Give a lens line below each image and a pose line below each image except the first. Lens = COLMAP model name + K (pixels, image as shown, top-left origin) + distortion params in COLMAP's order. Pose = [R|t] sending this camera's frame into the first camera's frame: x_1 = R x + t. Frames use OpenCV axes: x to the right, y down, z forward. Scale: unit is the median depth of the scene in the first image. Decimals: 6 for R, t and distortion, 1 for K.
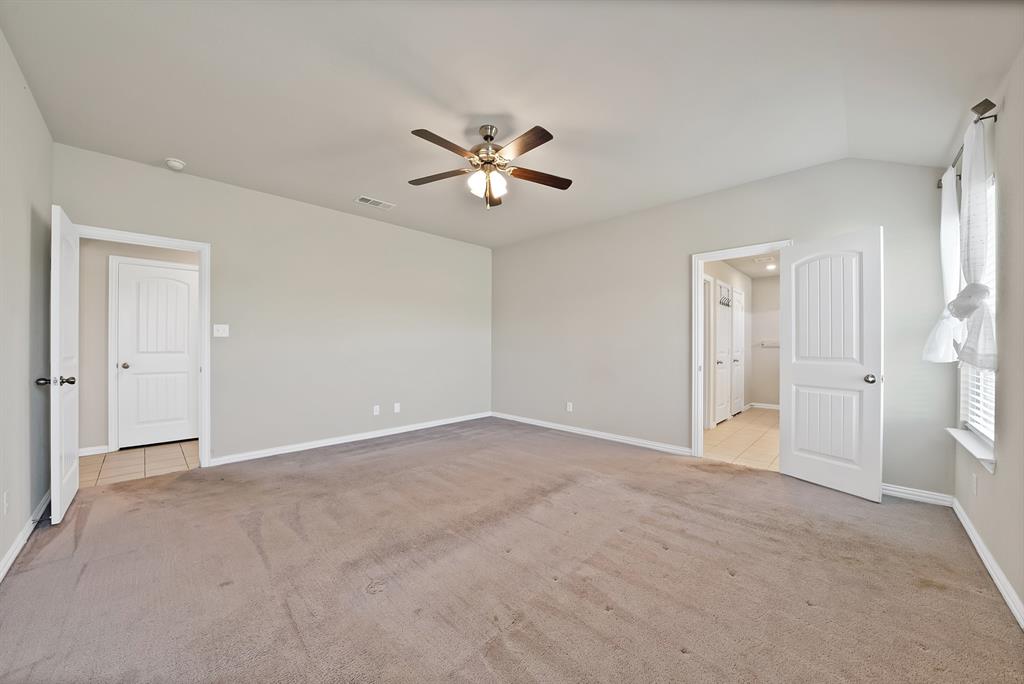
lens RADIAL K [[376.4, 0, 515.0], [0, 376.4, 342.3], [0, 0, 1]] dist [-0.010658, 0.000680]
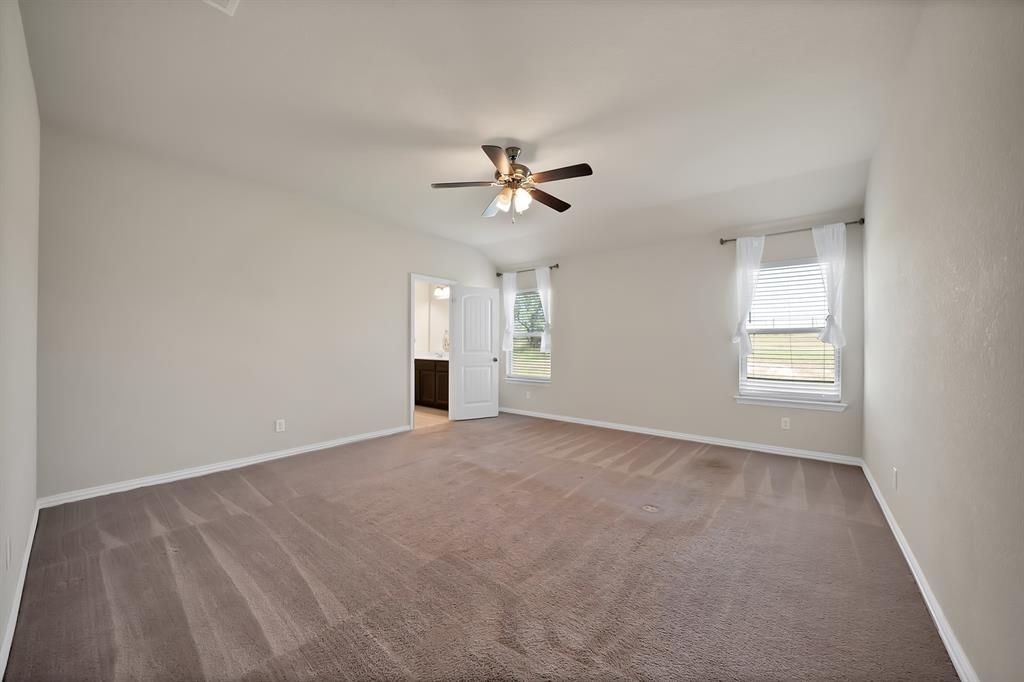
lens RADIAL K [[376.4, 0, 511.0], [0, 376.4, 343.2], [0, 0, 1]] dist [-0.010658, 0.000680]
pose [[-0.096152, -0.004865, 0.995355, -1.016129], [-0.013323, 0.999905, 0.003600, -0.004269], [-0.995278, -0.012915, -0.096207, 0.954597]]
